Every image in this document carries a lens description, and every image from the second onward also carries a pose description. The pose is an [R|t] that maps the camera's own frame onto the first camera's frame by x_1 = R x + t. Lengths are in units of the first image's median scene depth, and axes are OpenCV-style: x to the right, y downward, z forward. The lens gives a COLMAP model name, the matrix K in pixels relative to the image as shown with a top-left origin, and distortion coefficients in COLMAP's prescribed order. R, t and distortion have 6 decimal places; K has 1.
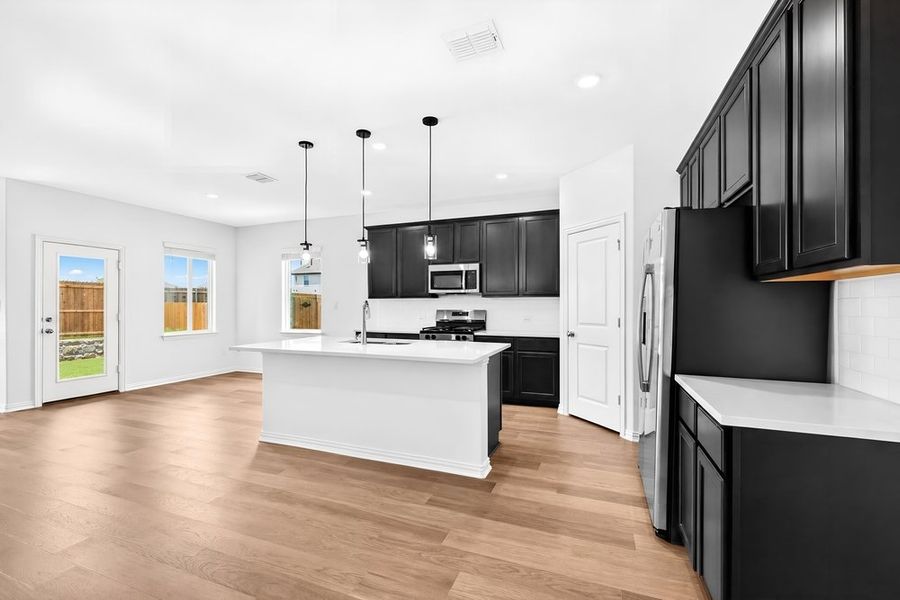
lens RADIAL K [[368.4, 0, 448.6], [0, 368.4, 305.7], [0, 0, 1]] dist [-0.000181, 0.000192]
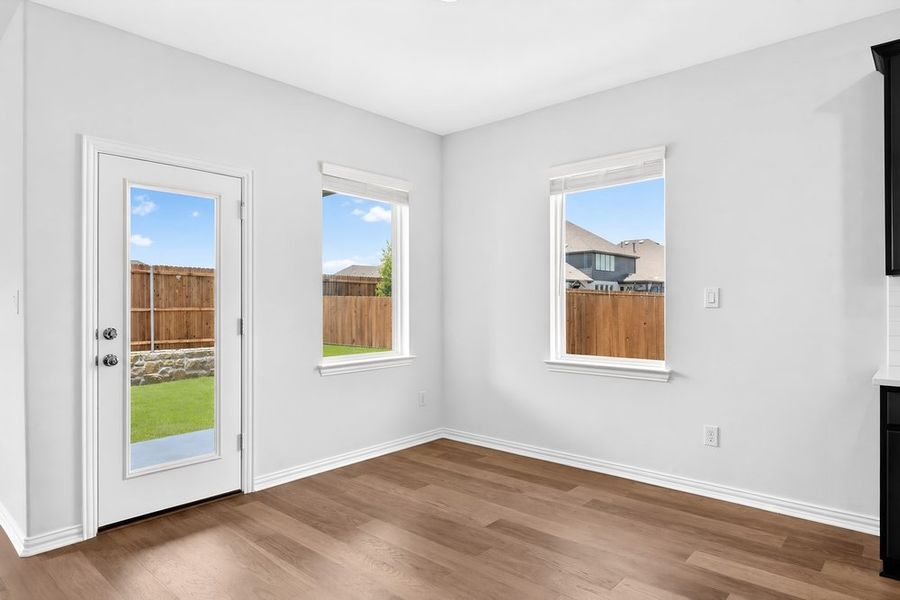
lens RADIAL K [[496.5, 0, 450.0], [0, 496.5, 300.0], [0, 0, 1]] dist [-0.001962, -0.001325]
pose [[0.939155, -0.003031, -0.343480, -0.434387], [0.002243, 0.999994, -0.002692, 0.000304], [0.343486, 0.001758, 0.939156, 0.502810]]
